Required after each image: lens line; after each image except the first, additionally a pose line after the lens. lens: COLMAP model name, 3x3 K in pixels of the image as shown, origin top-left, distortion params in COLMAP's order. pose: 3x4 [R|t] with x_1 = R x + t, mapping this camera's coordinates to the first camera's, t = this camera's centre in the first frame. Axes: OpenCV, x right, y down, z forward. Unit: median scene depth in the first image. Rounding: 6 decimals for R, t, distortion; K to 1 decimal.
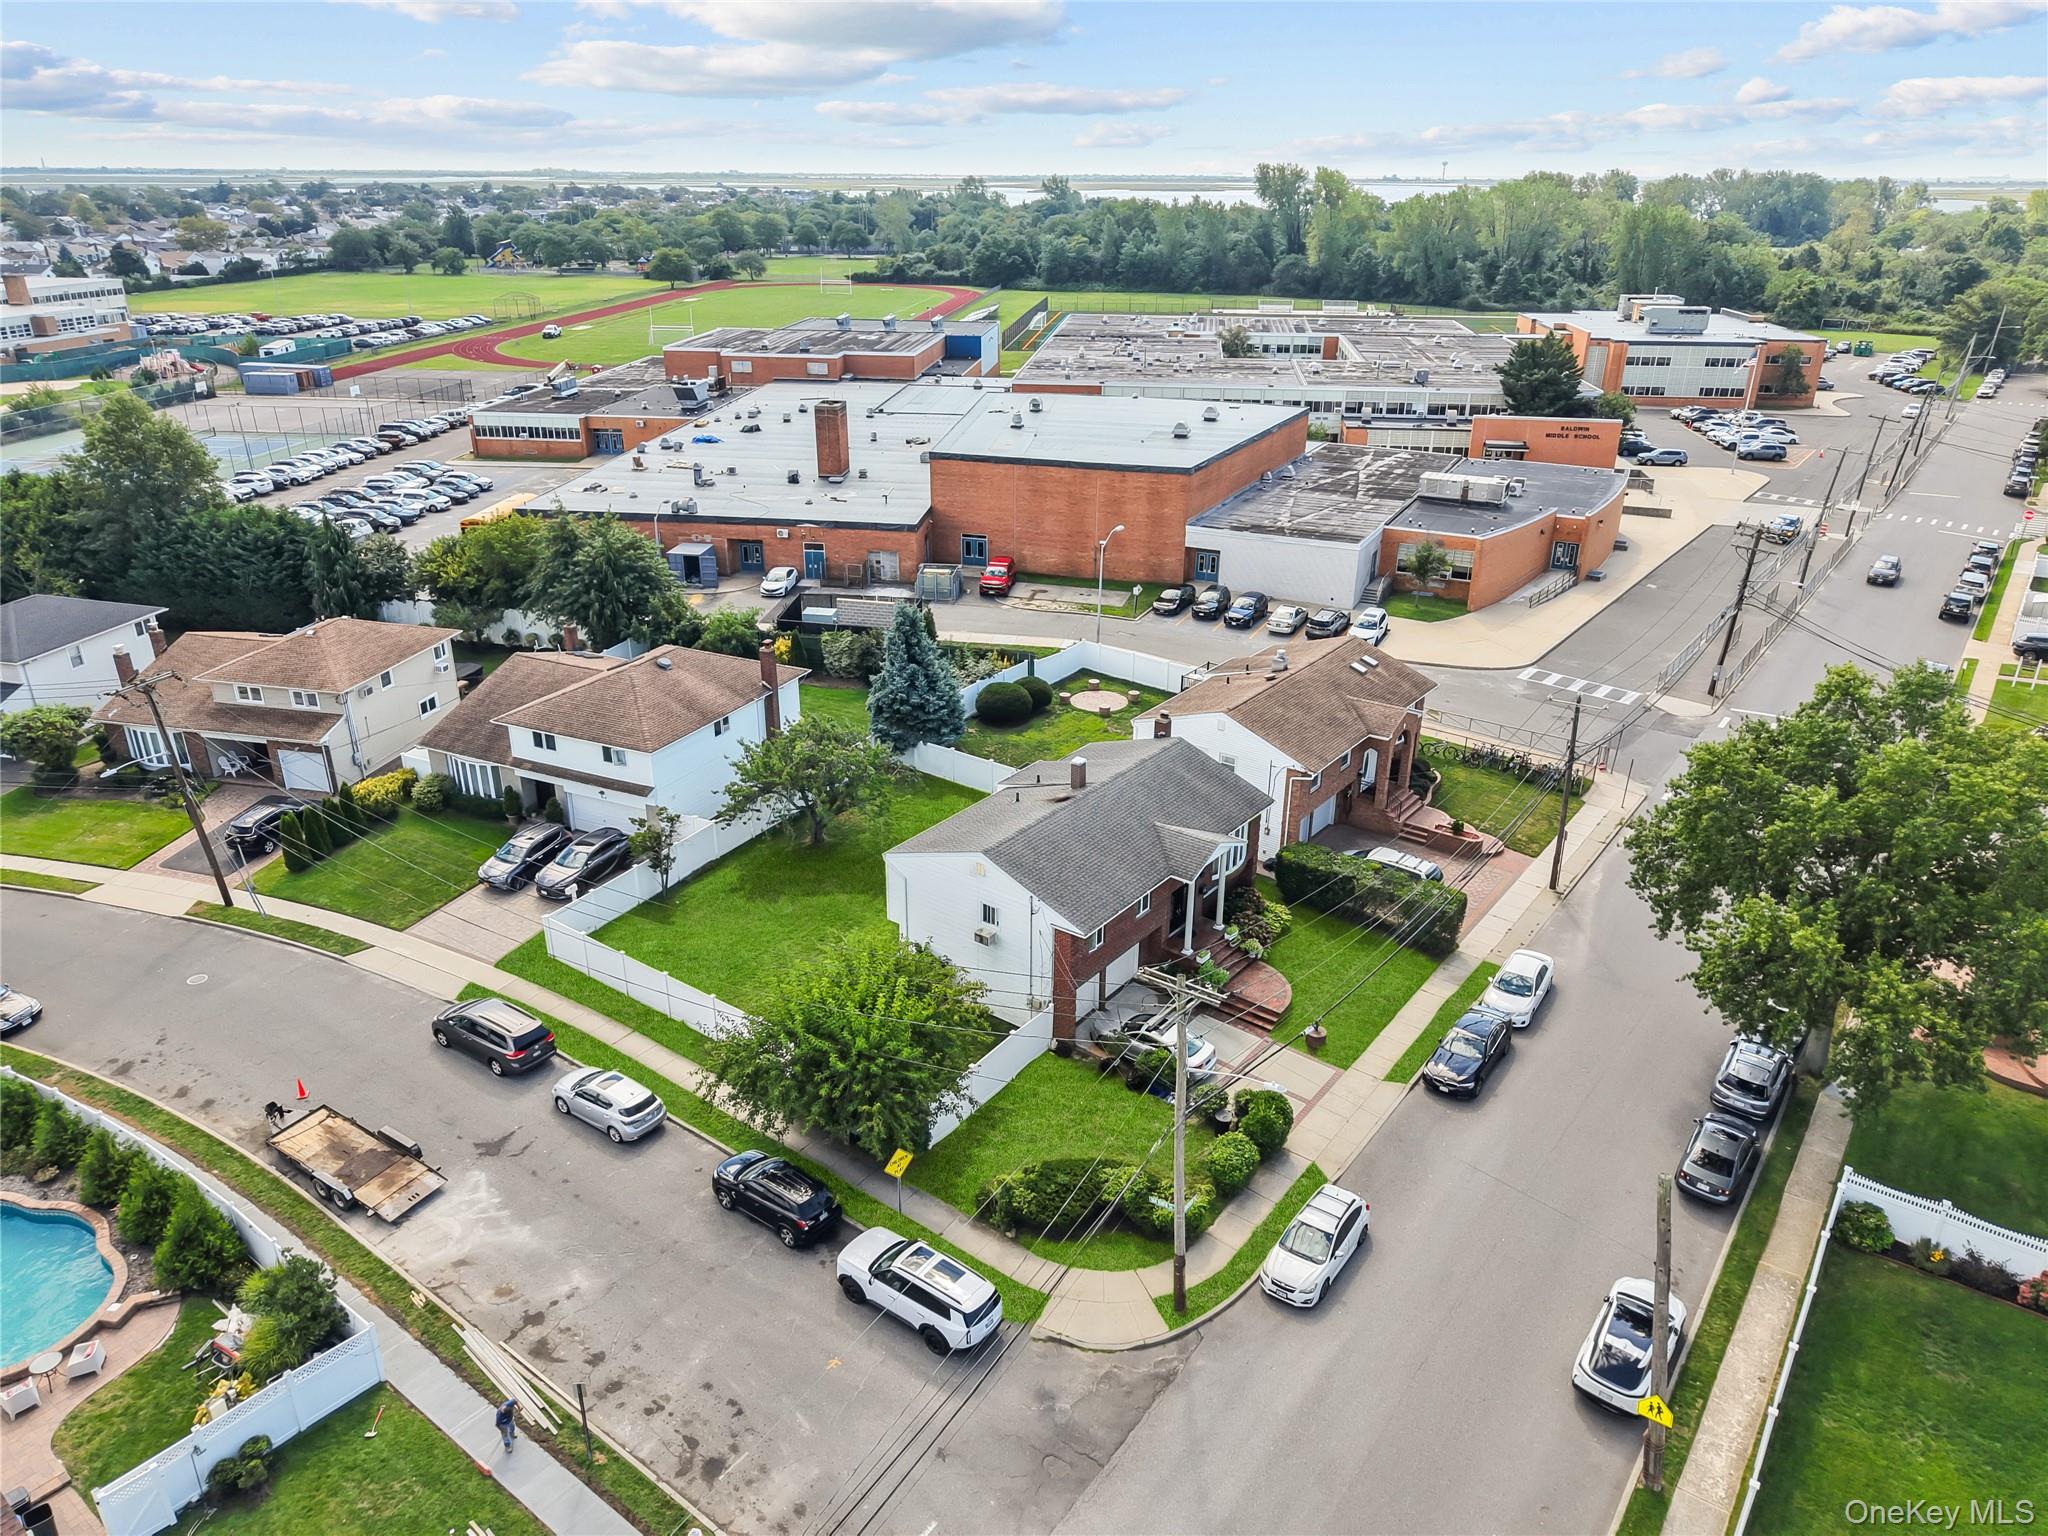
lens RADIAL K [[1386.1, 0, 1017.6], [0, 1386.1, 769.9], [0, 0, 1]] dist [0.033428, -0.043593]
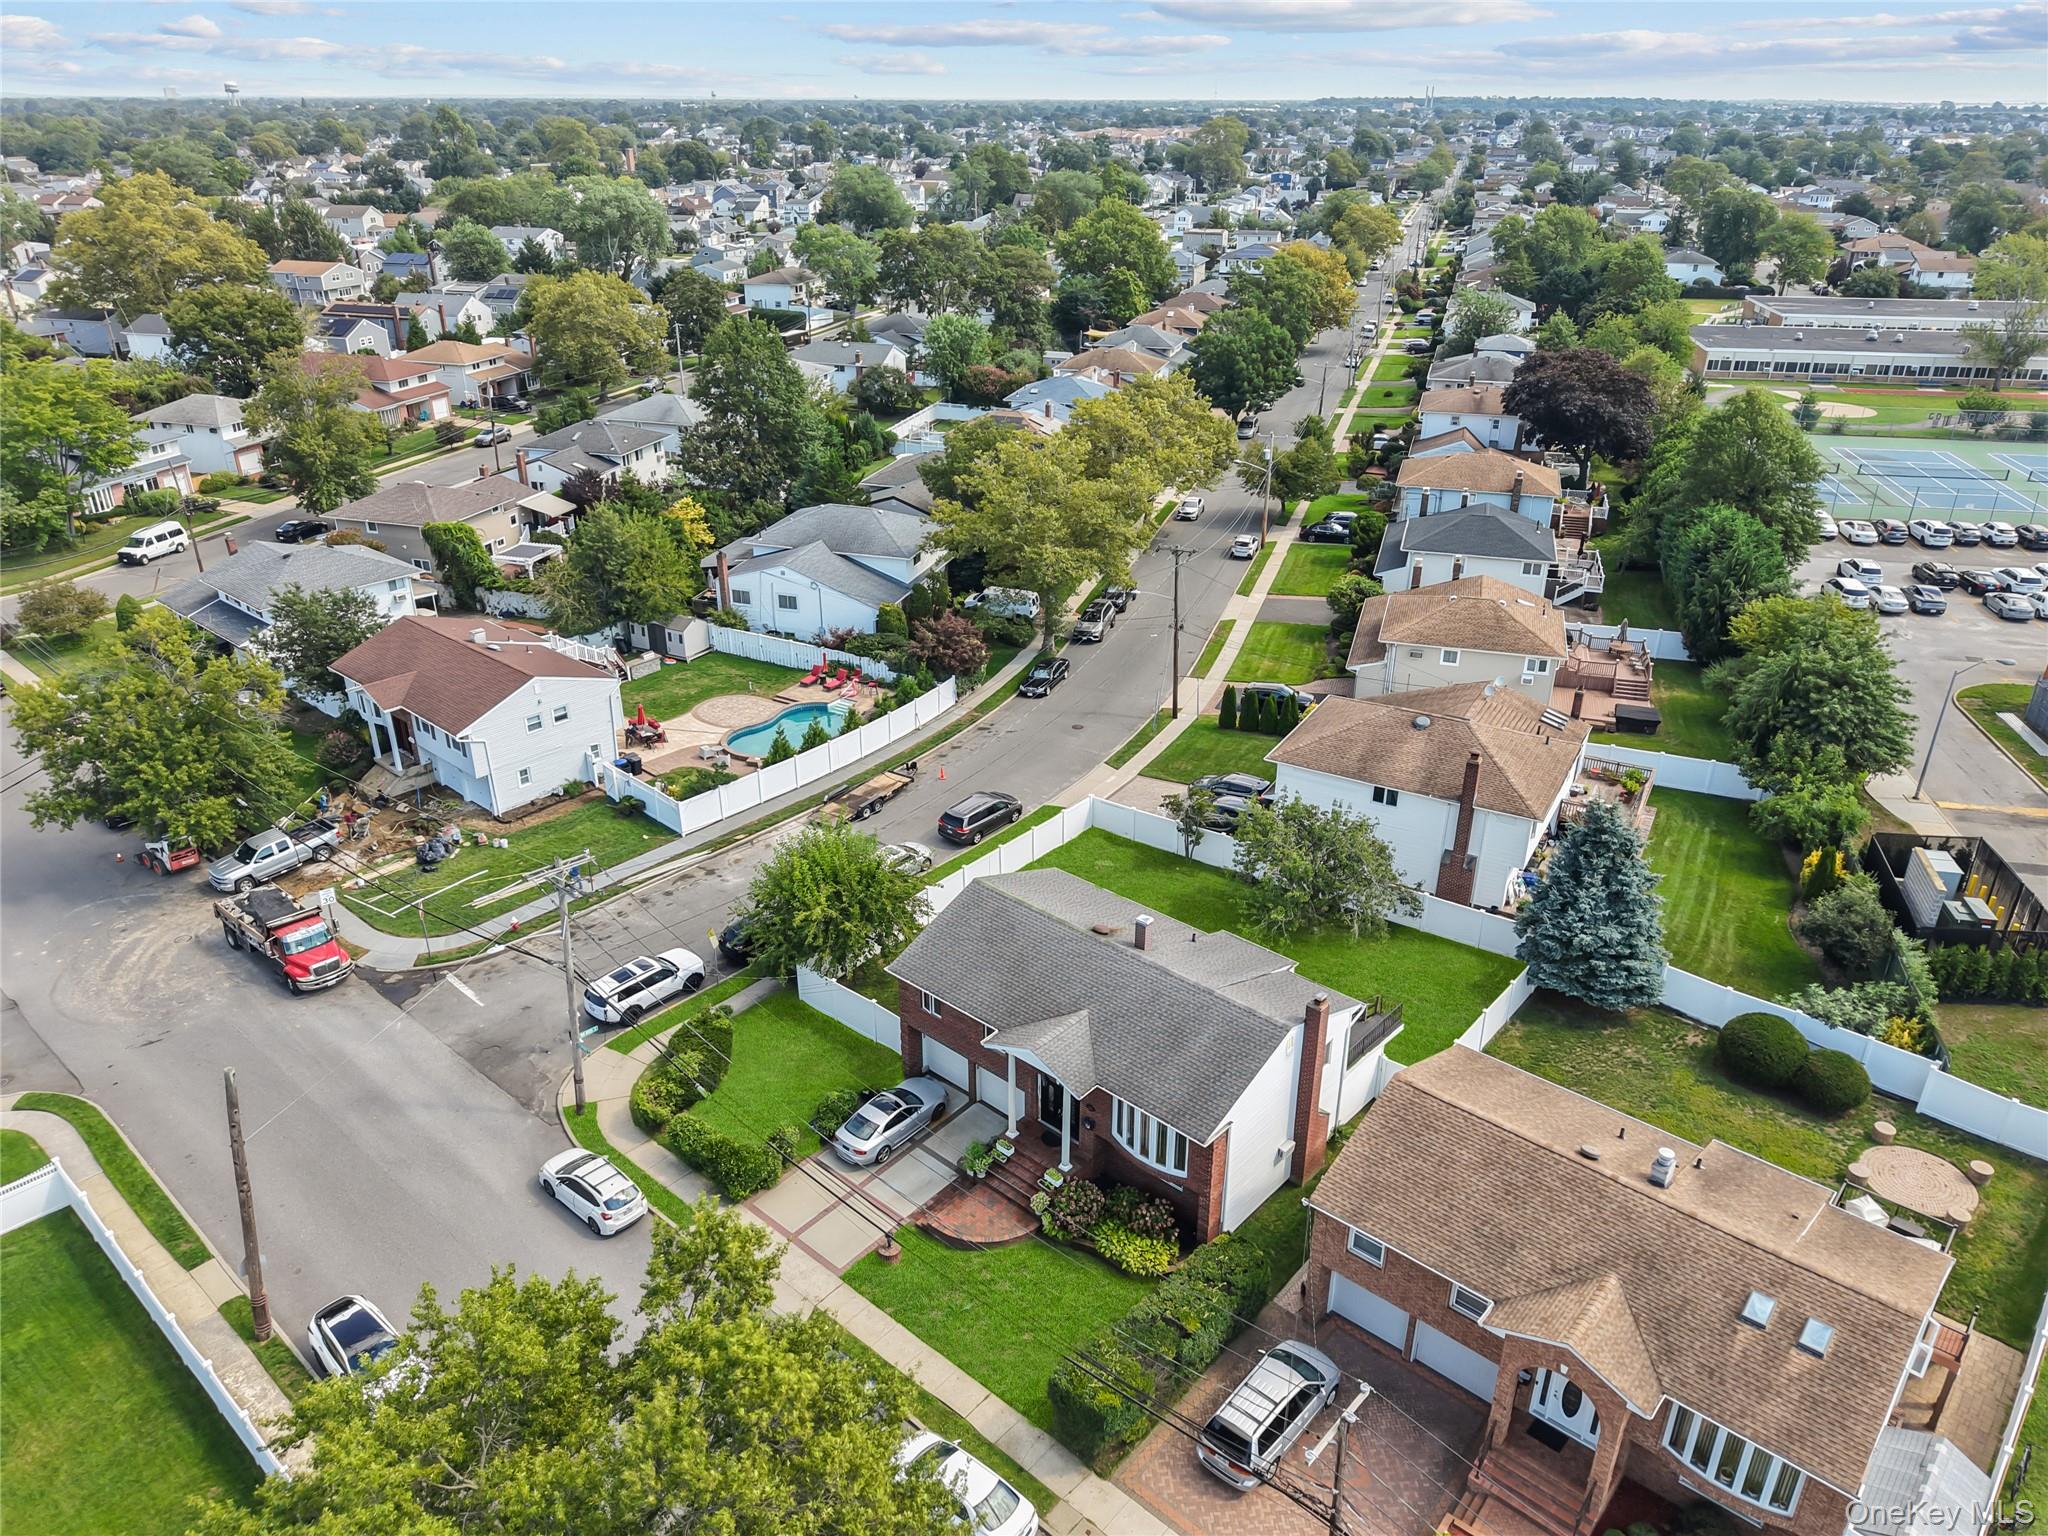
lens RADIAL K [[1386.1, 0, 1017.6], [0, 1386.1, 769.9], [0, 0, 1]] dist [0.033428, -0.043593]
pose [[-0.086665, 0.422844, -0.902049, 0.666848], [-0.390227, 0.818695, 0.421262, -0.352352], [0.916631, 0.388513, 0.094054, 0.664944]]
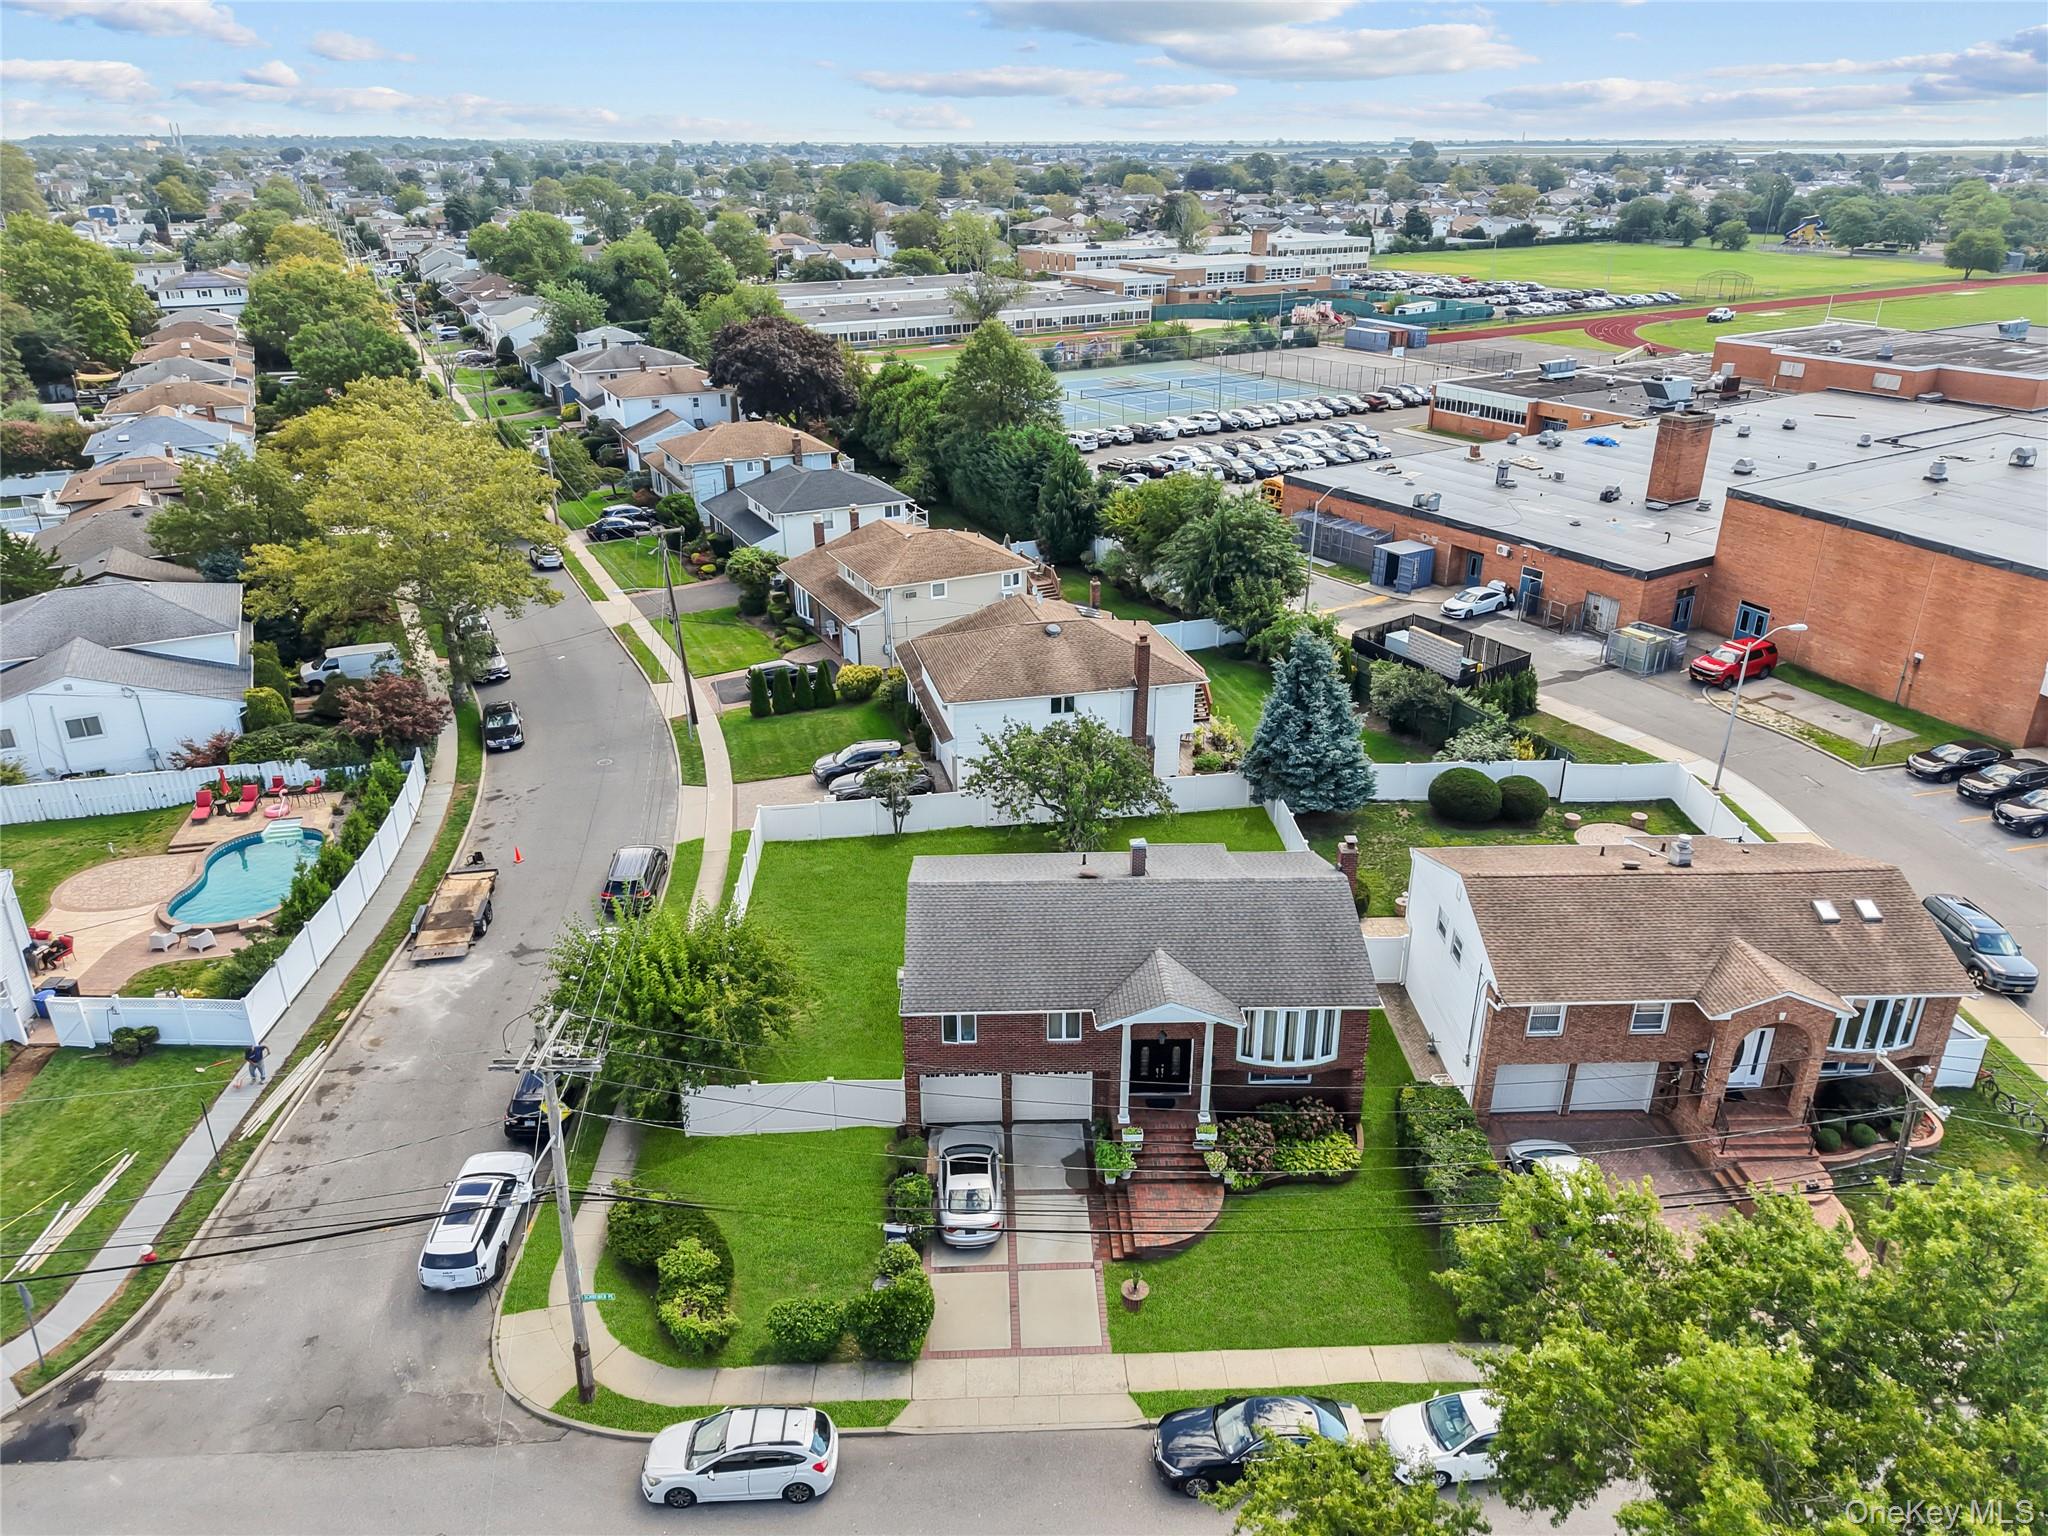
lens RADIAL K [[1386.1, 0, 1017.6], [0, 1386.1, 769.9], [0, 0, 1]] dist [0.033428, -0.043593]
pose [[0.625427, 0.314858, -0.713936, 0.470528], [-0.302535, 0.941249, 0.150078, -0.124777], [0.719245, 0.122128, 0.683938, 0.317316]]
